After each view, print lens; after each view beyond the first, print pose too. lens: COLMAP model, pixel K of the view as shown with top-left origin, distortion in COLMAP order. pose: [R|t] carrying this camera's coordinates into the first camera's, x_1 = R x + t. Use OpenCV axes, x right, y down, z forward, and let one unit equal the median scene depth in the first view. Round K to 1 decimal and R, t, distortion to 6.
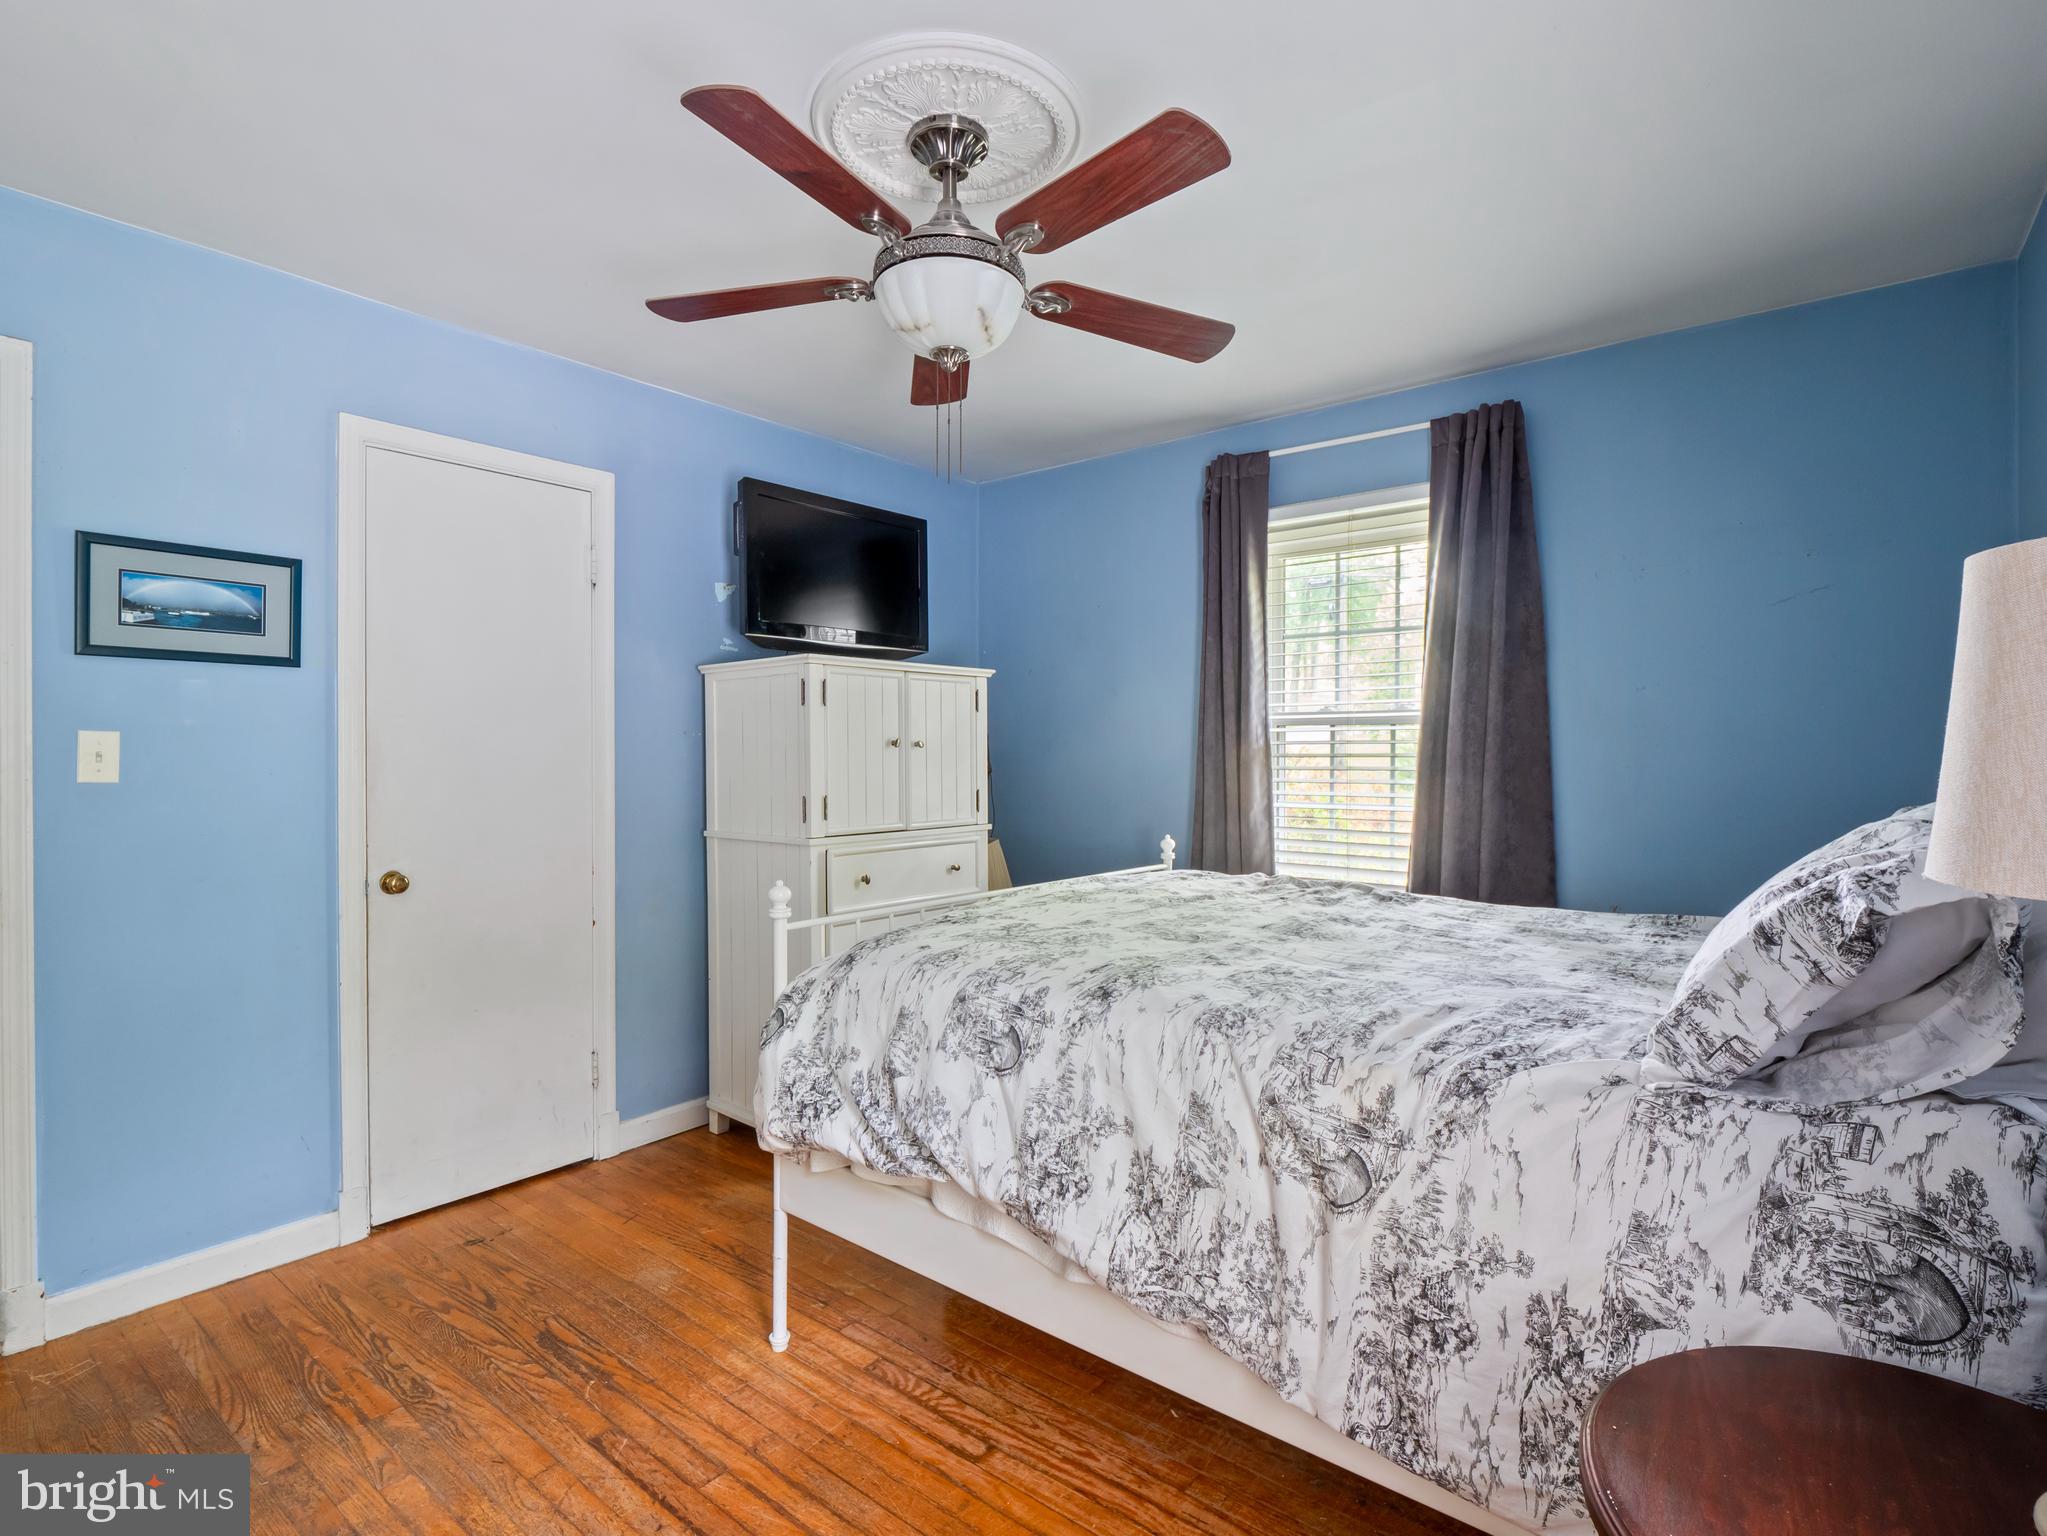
lens RADIAL K [[1003.2, 0, 1023.5], [0, 1003.2, 768.0], [0, 0, 1]] dist [-0.007600, -0.006047]
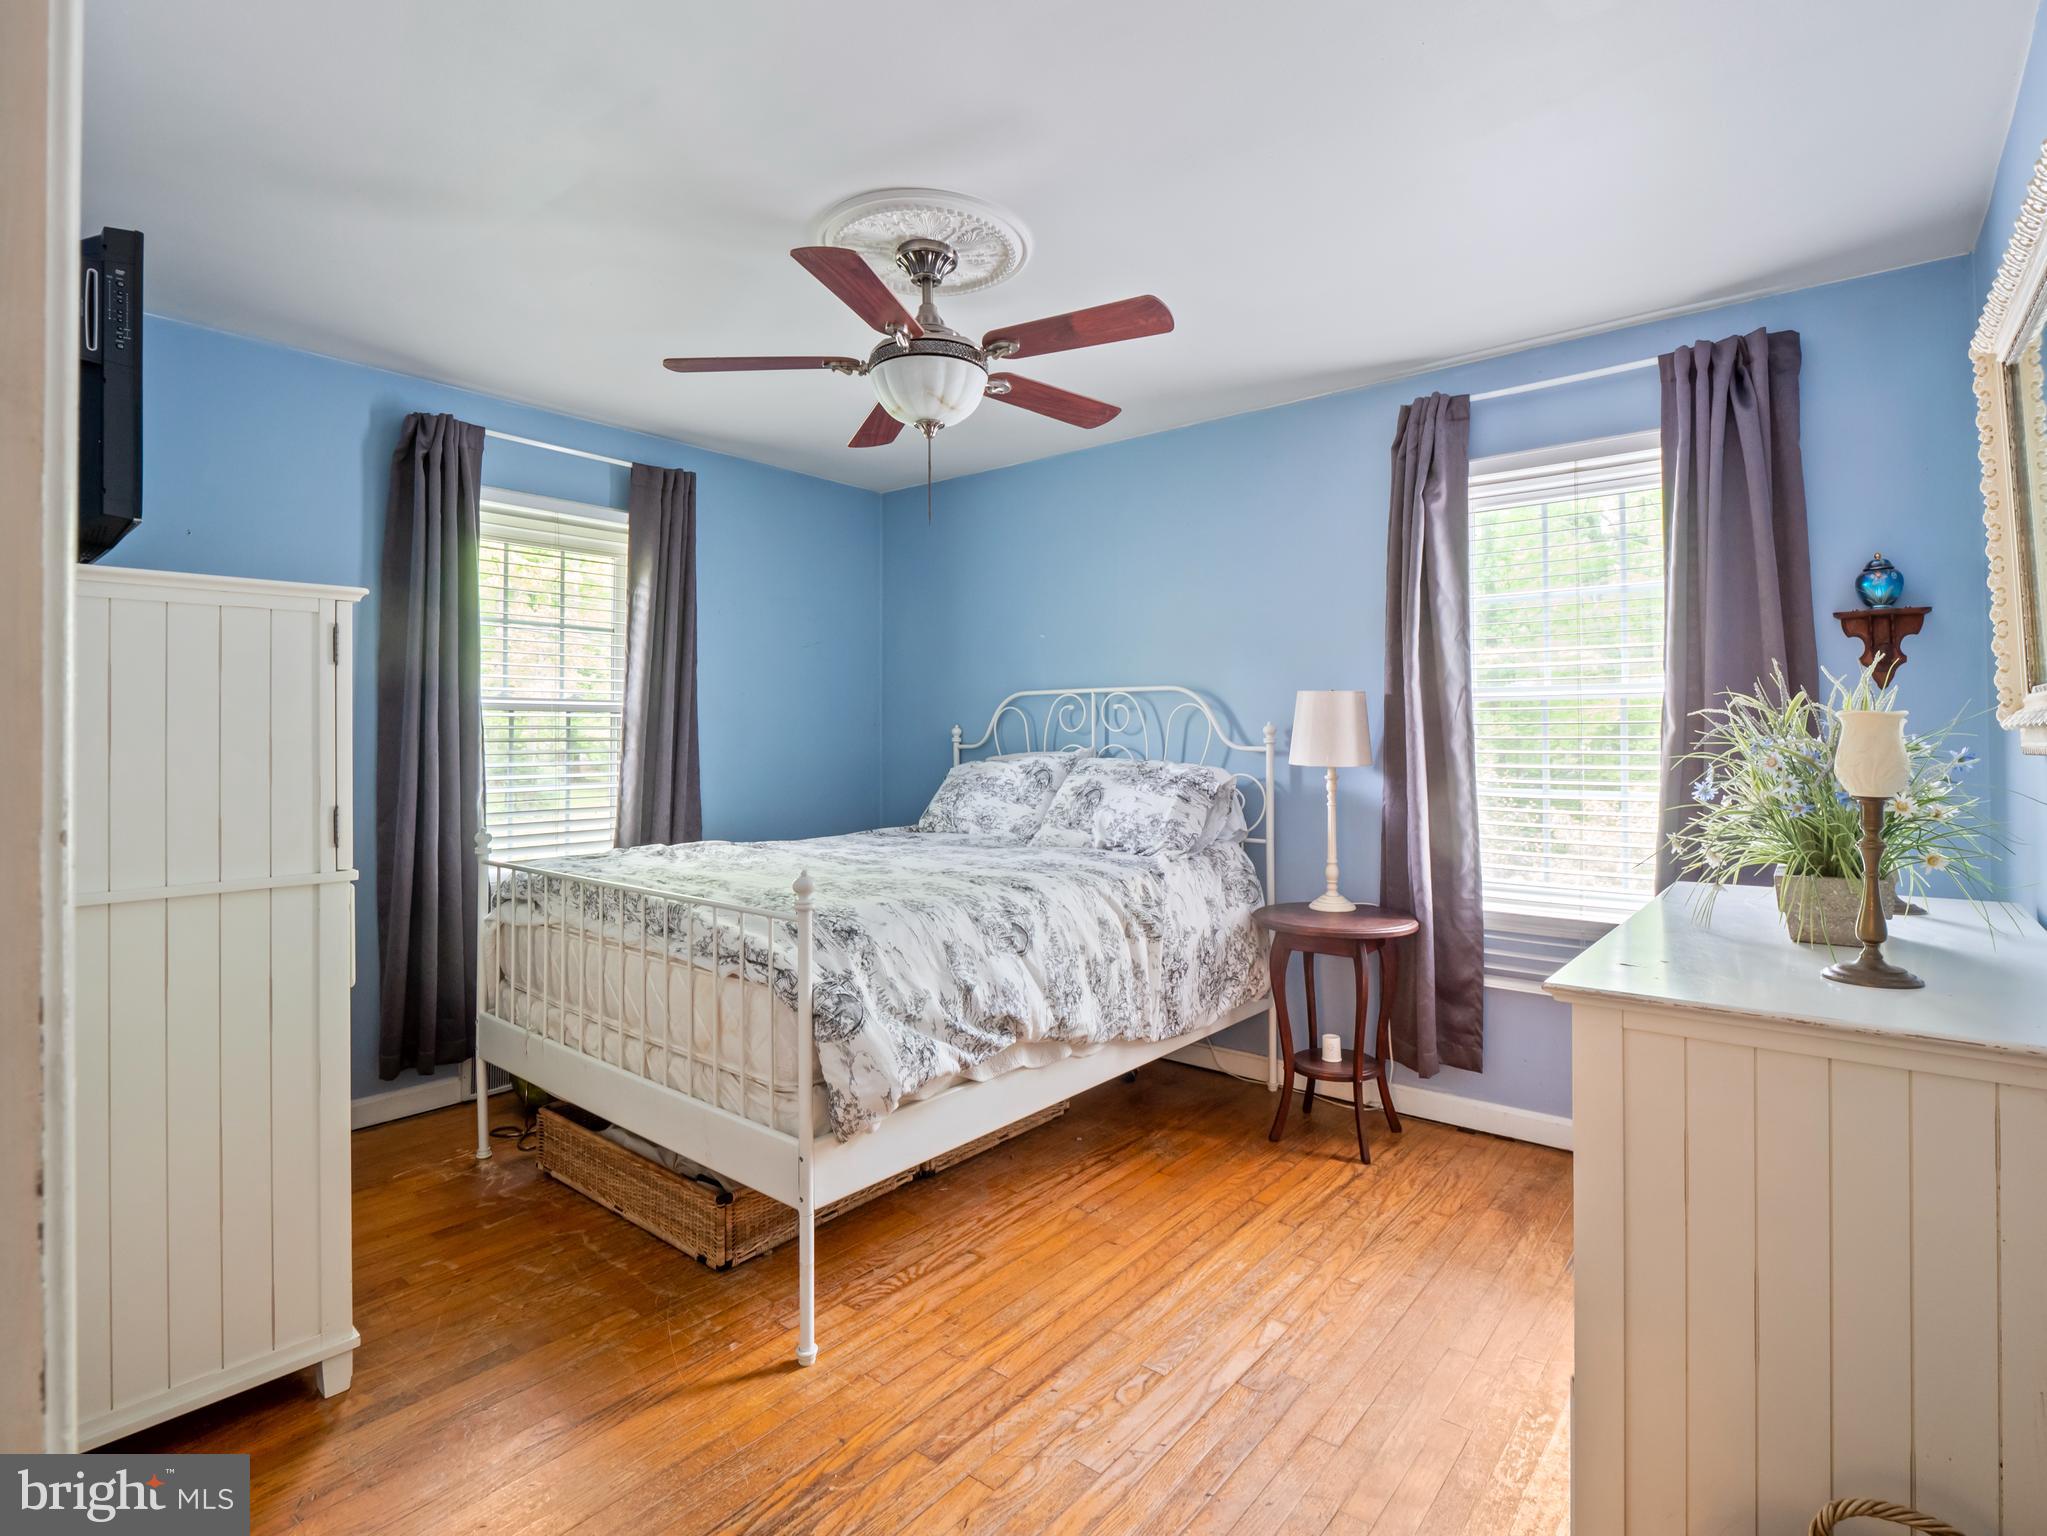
lens RADIAL K [[1018.3, 0, 1022.7], [0, 1018.3, 730.9], [0, 0, 1]] dist [-0.001383, -0.000556]
pose [[0.018707, 0.004813, 0.999813, -1.442588], [0.017190, 0.999839, -0.005134, -0.015833], [-0.999677, 0.017282, 0.018622, 0.910614]]
